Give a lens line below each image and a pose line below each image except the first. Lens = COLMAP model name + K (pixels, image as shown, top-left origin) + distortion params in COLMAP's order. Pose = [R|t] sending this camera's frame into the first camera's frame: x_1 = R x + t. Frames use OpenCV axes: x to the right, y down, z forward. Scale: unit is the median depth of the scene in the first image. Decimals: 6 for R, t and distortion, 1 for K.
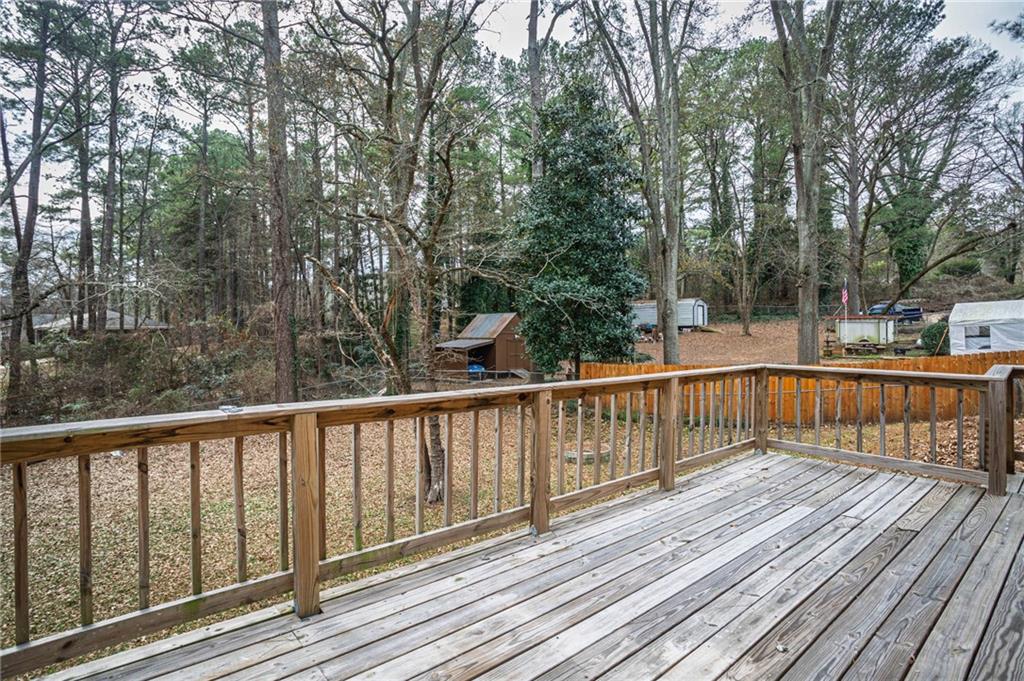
lens RADIAL K [[519.2, 0, 512.0], [0, 519.2, 340.5], [0, 0, 1]] dist [0.000518, 0.000350]
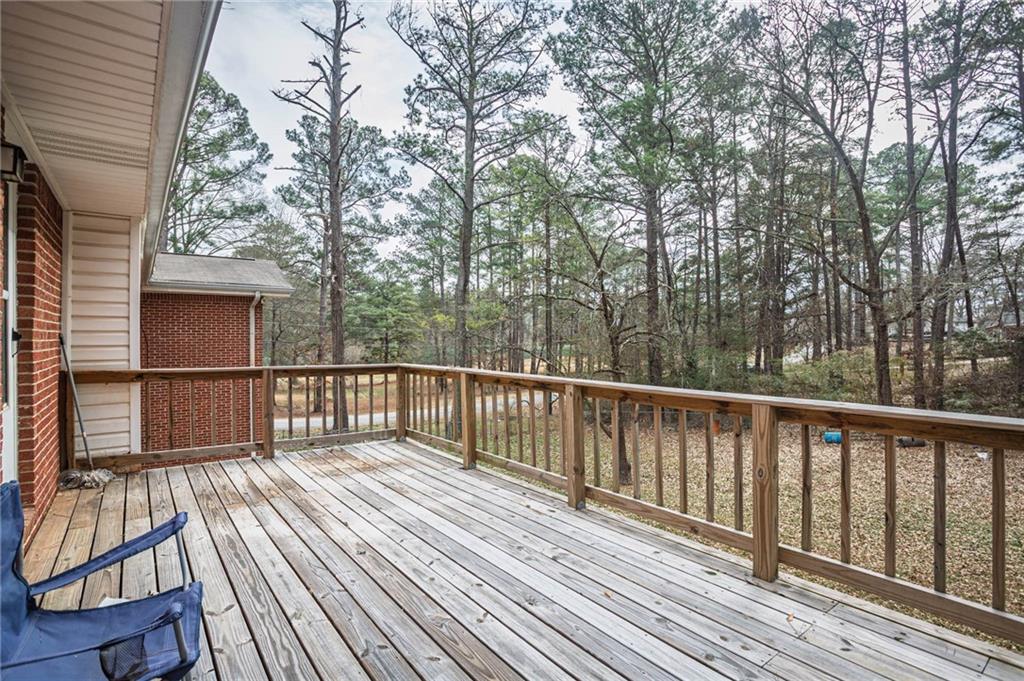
lens RADIAL K [[519.2, 0, 512.0], [0, 519.2, 340.5], [0, 0, 1]] dist [0.000518, 0.000350]
pose [[-0.087996, 0.008931, -0.996081, 1.520786], [0.007871, 0.999935, 0.008270, -0.009193], [0.996090, -0.007112, -0.088060, 1.227389]]
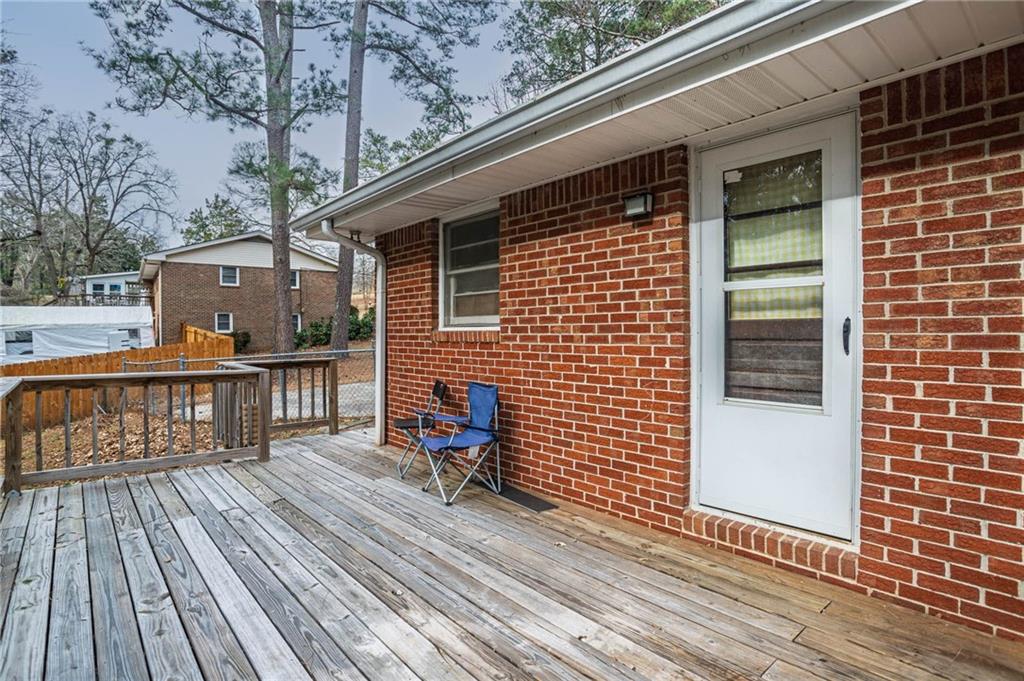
lens RADIAL K [[519.2, 0, 512.0], [0, 519.2, 340.5], [0, 0, 1]] dist [0.000518, 0.000350]
pose [[0.013583, 0.004078, 0.999899, -0.551527], [0.006915, 0.999967, -0.004173, 0.005262], [-0.999884, 0.006971, 0.013554, 0.560949]]
